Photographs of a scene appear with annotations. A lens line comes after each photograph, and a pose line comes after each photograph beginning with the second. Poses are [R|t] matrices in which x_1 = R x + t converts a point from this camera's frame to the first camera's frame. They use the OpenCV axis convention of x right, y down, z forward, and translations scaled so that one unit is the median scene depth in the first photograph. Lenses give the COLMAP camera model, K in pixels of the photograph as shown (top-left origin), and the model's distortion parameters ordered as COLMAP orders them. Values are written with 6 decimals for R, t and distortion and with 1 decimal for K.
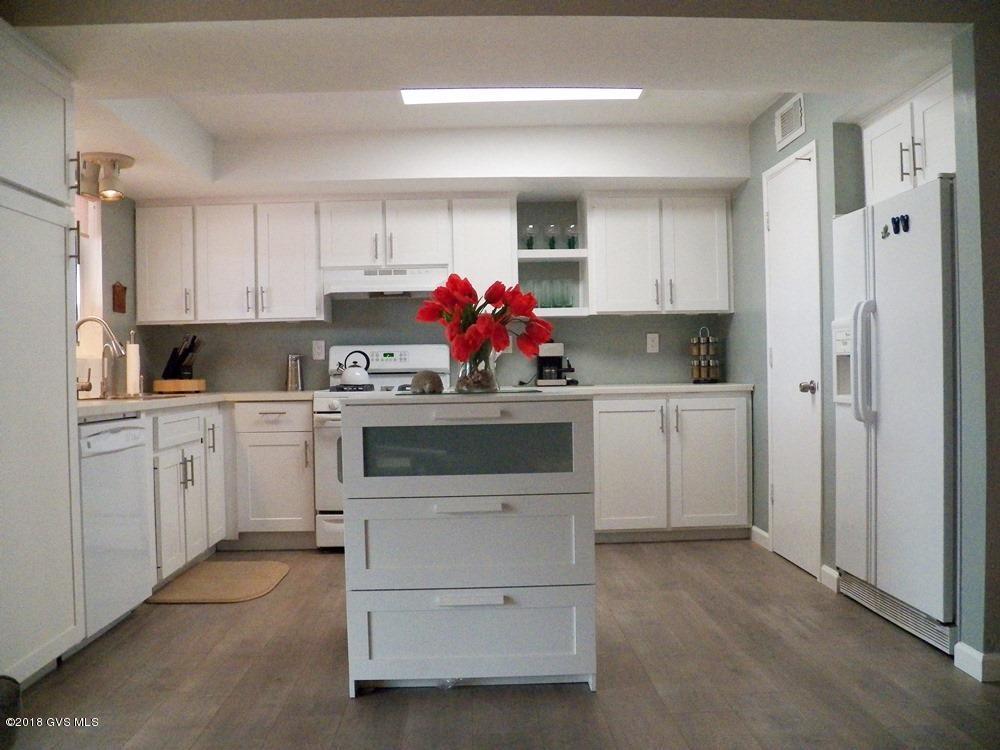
lens RADIAL K [[821.8, 0, 494.2], [0, 821.8, 376.6], [0, 0, 1]] dist [-0.128646, 0.050078]
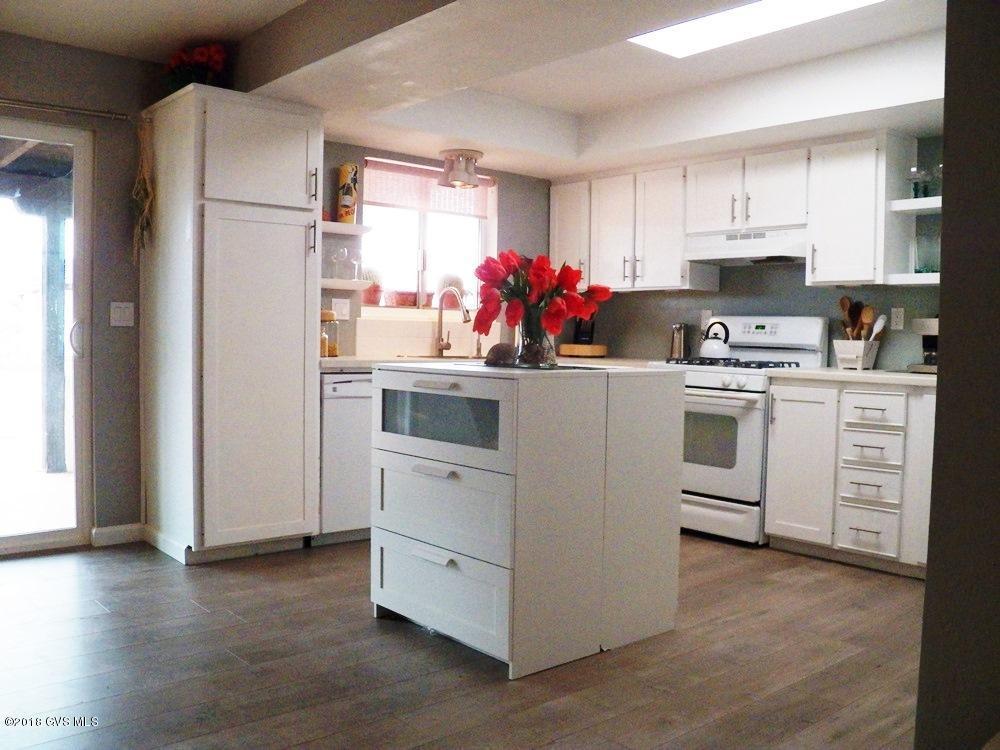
lens RADIAL K [[910.7, 0, 504.6], [0, 910.7, 370.1], [0, 0, 1]] dist [-0.075386, 0.000000]
pose [[0.633159, 0.062865, -0.771464, 0.486481], [-0.038737, 0.998021, 0.049535, -0.018599], [0.773051, -0.001479, 0.634342, 0.156832]]
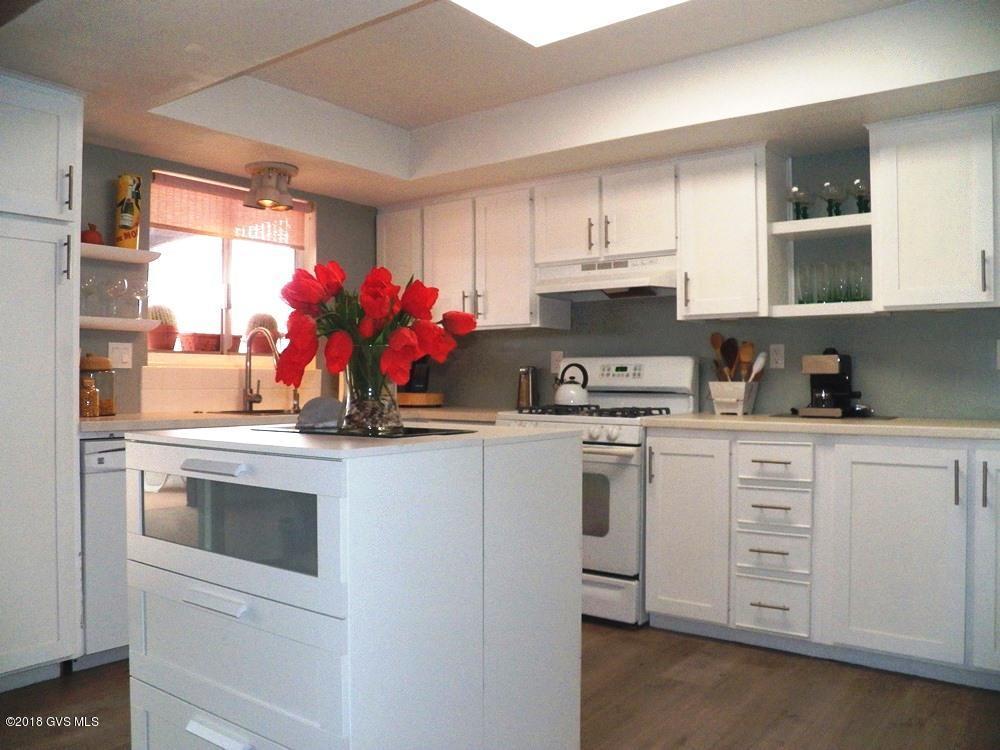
lens RADIAL K [[821.8, 0, 493.7], [0, 821.8, 374.0], [0, 0, 1]] dist [-0.128646, 0.050078]
pose [[0.774704, 0.013995, -0.632169, 0.291441], [-0.020681, 0.999781, -0.003210, -0.017246], [0.631986, 0.015560, 0.774824, 0.318803]]
